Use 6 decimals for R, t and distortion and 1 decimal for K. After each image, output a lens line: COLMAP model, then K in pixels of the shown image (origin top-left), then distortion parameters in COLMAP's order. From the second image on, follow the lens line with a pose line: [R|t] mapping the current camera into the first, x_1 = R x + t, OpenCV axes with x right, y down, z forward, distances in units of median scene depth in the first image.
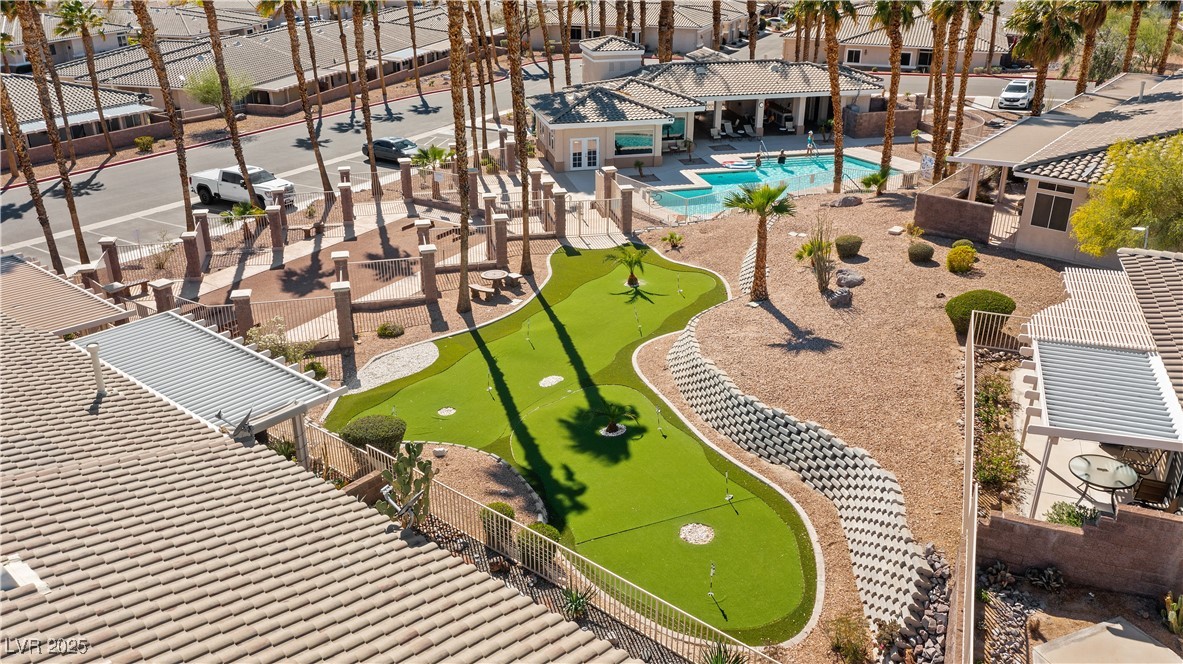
lens RADIAL K [[934.3, 0, 591.5], [0, 934.3, 332.0], [0, 0, 1]] dist [-0.019232, 0.006455]
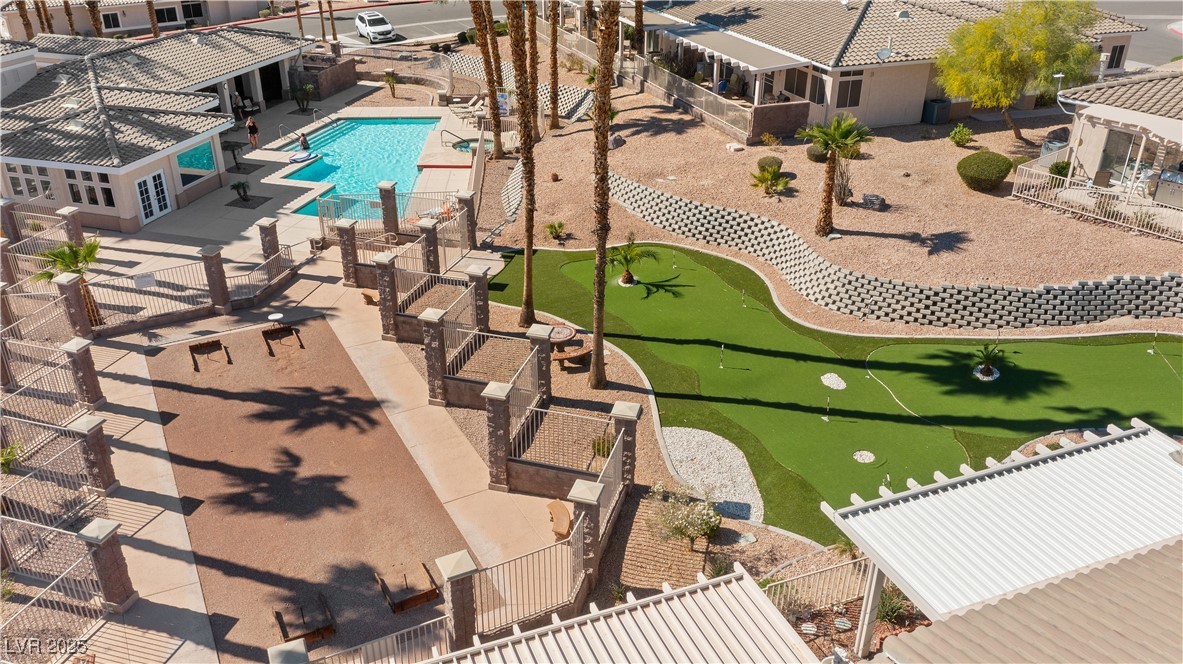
lens RADIAL K [[934.3, 0, 591.5], [0, 934.3, 332.0], [0, 0, 1]] dist [-0.019232, 0.006455]
pose [[0.496134, -0.405184, 0.767905, -0.692232], [0.356590, 0.901488, 0.245281, -0.245484], [-0.791641, 0.152135, 0.591743, 0.530920]]
